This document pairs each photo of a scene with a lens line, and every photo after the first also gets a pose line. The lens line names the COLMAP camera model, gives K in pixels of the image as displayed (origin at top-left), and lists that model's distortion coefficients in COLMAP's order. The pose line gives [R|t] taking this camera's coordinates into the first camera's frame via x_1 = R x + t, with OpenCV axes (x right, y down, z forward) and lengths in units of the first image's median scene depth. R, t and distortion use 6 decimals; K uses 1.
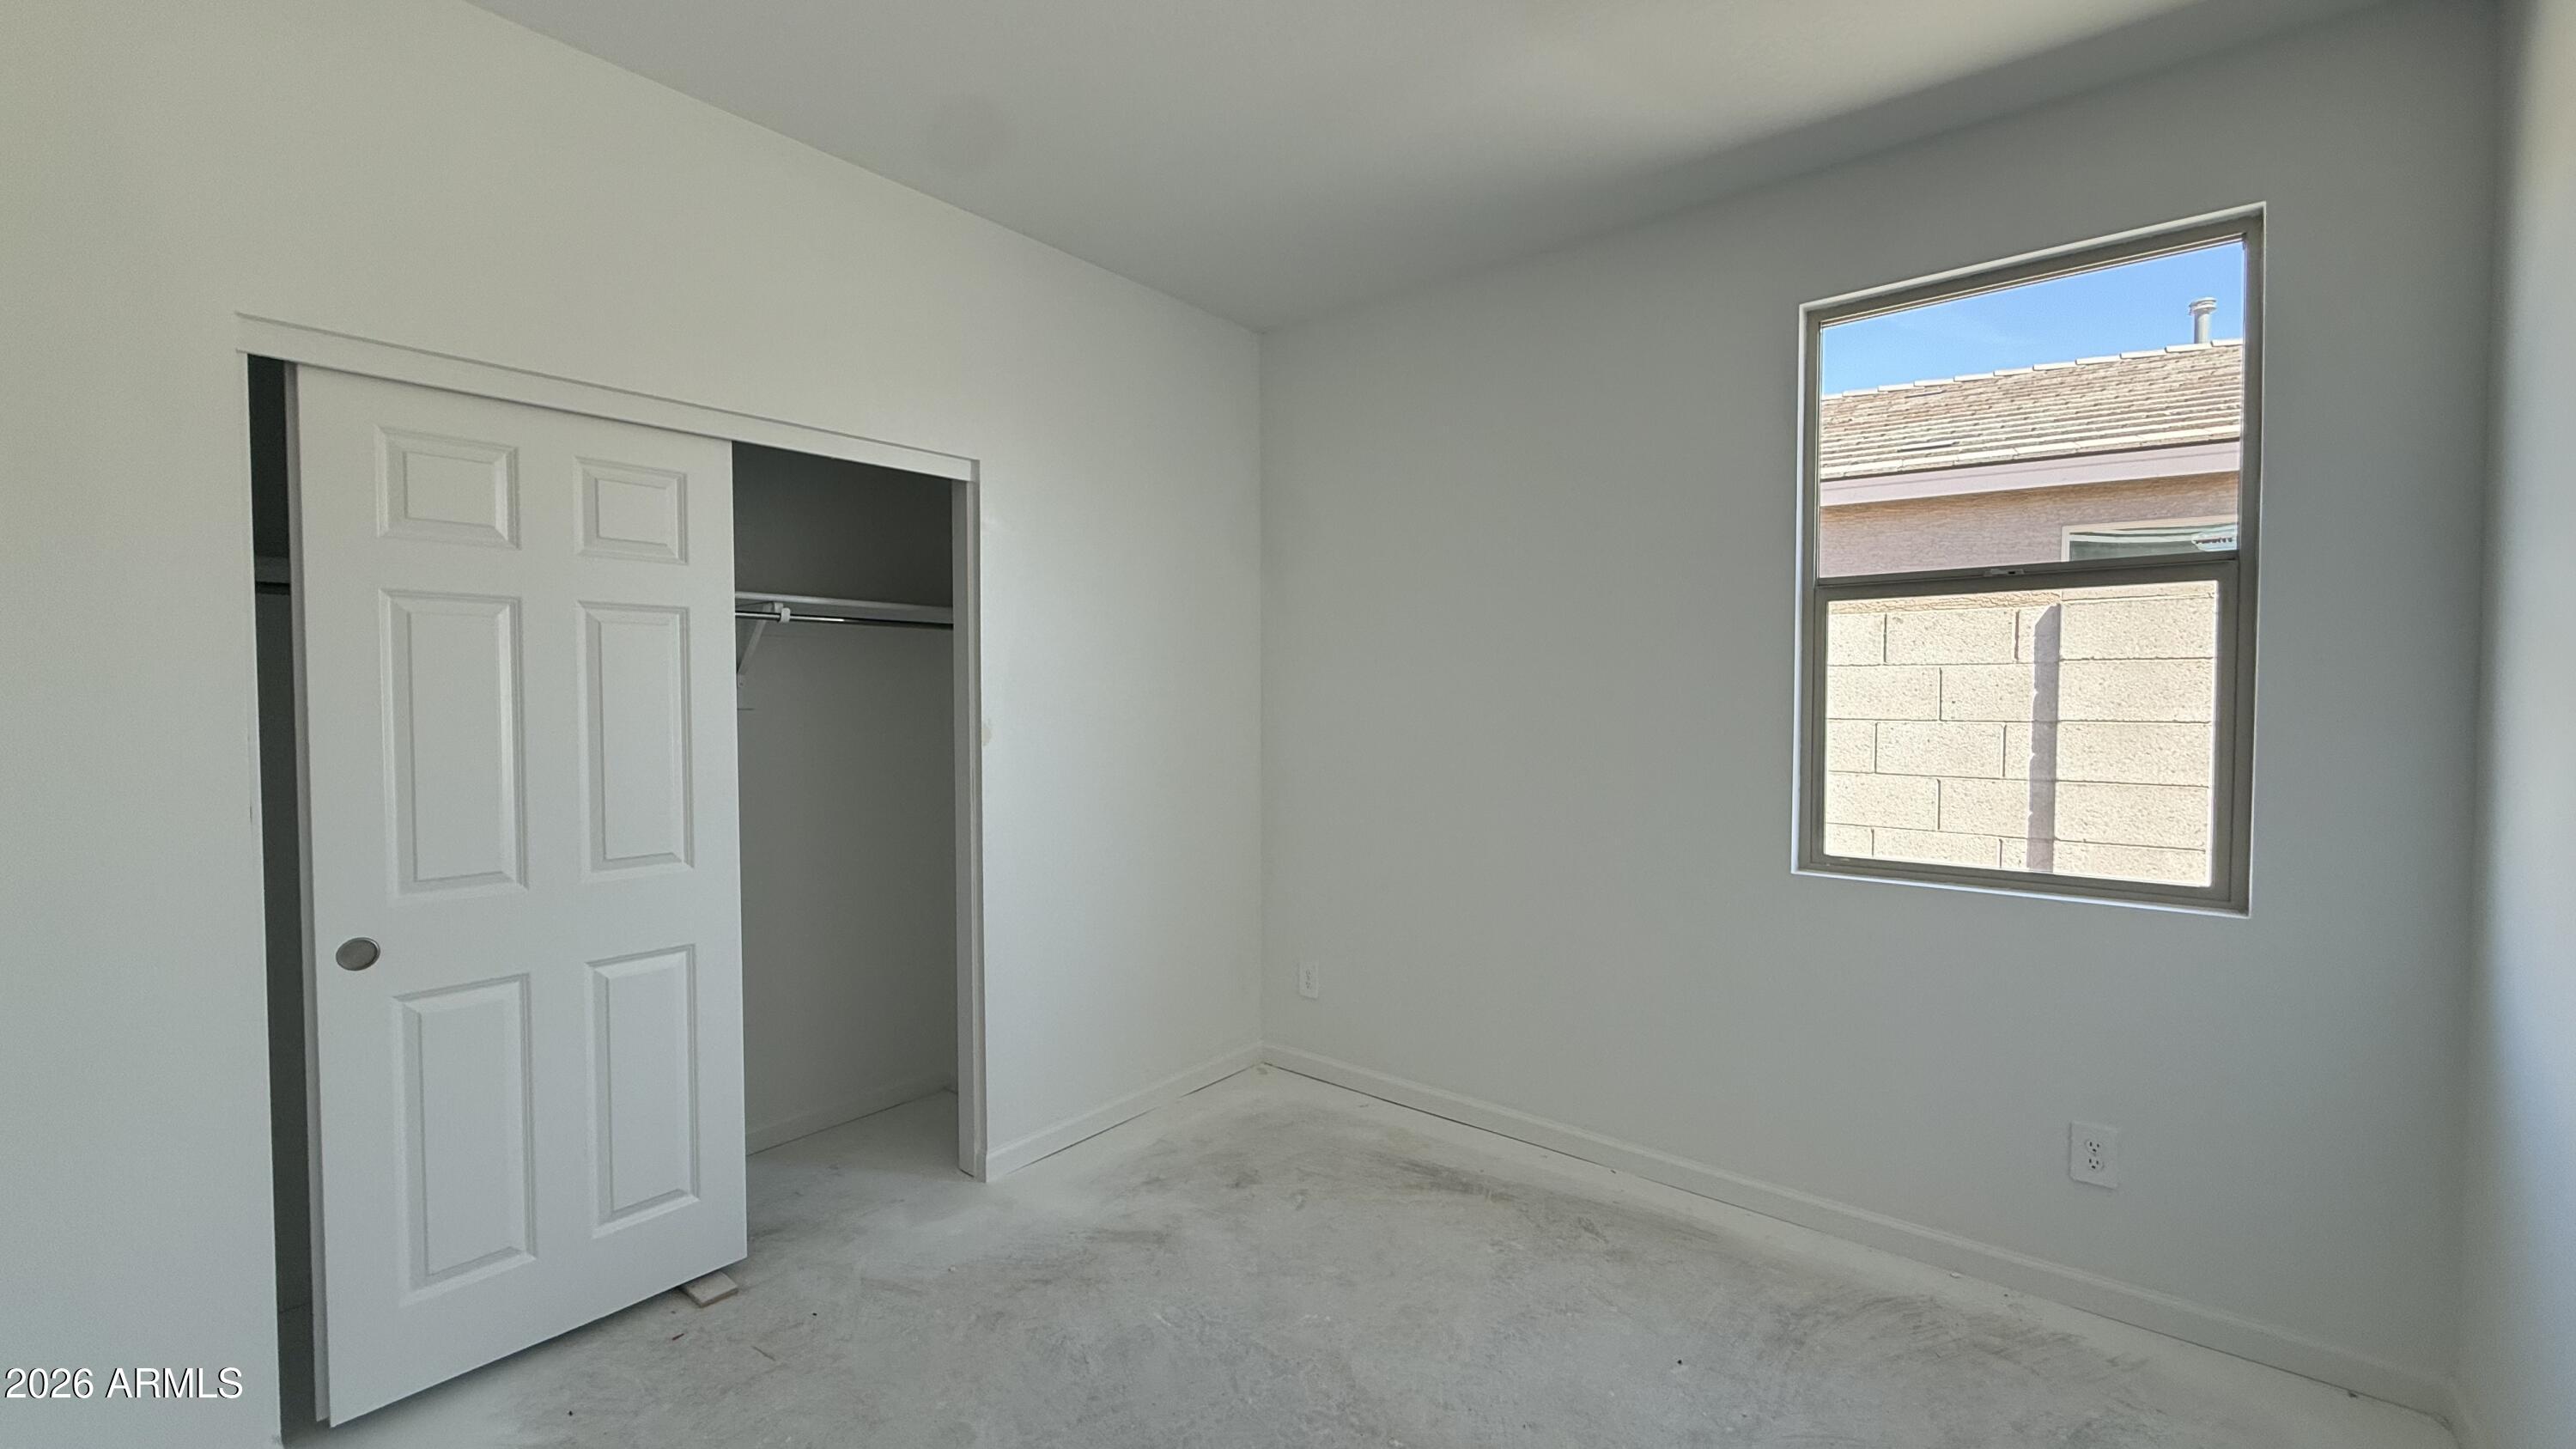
lens RADIAL K [[1029.4, 0, 1288.0], [0, 1029.4, 724.5], [0, 0, 1]] dist [-0.000052, -0.000033]
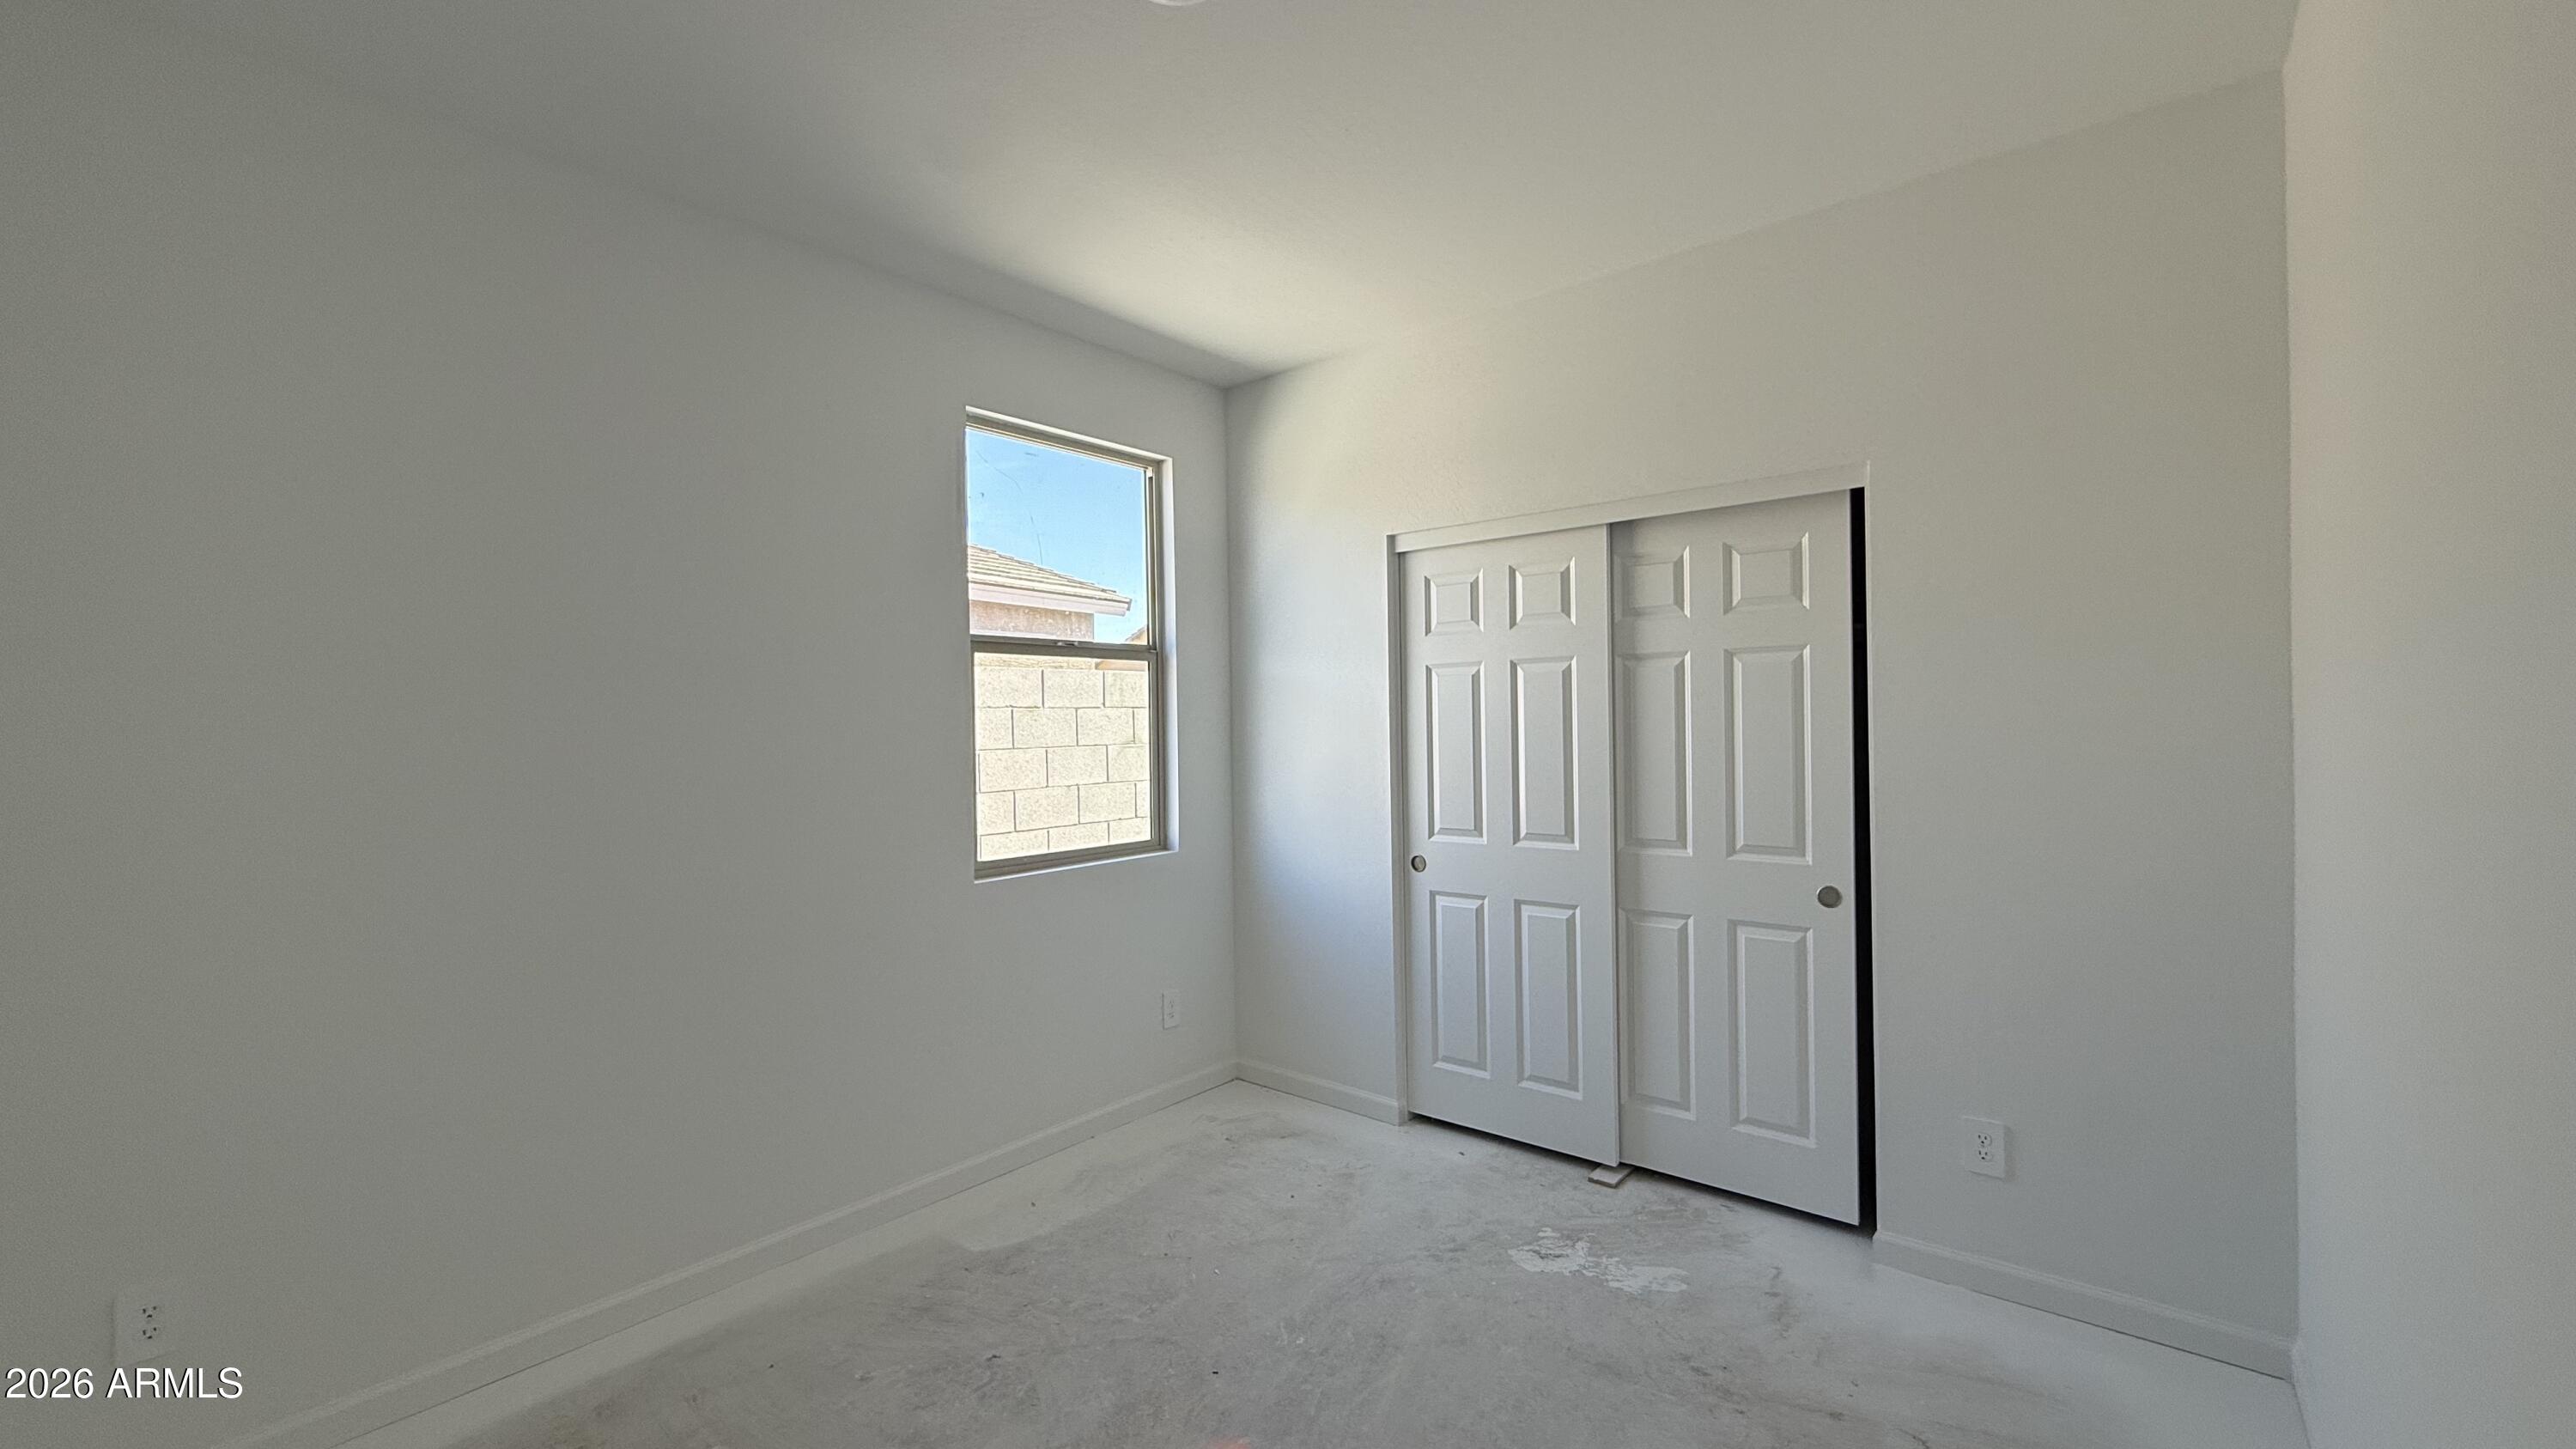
lens RADIAL K [[1029.4, 0, 1288.0], [0, 1029.4, 724.5], [0, 0, 1]] dist [-0.000052, -0.000033]
pose [[0.051881, -0.001428, 0.998652, -0.790458], [0.056976, 0.998374, -0.001533, -0.016834], [-0.997027, 0.056979, 0.051878, 0.665656]]
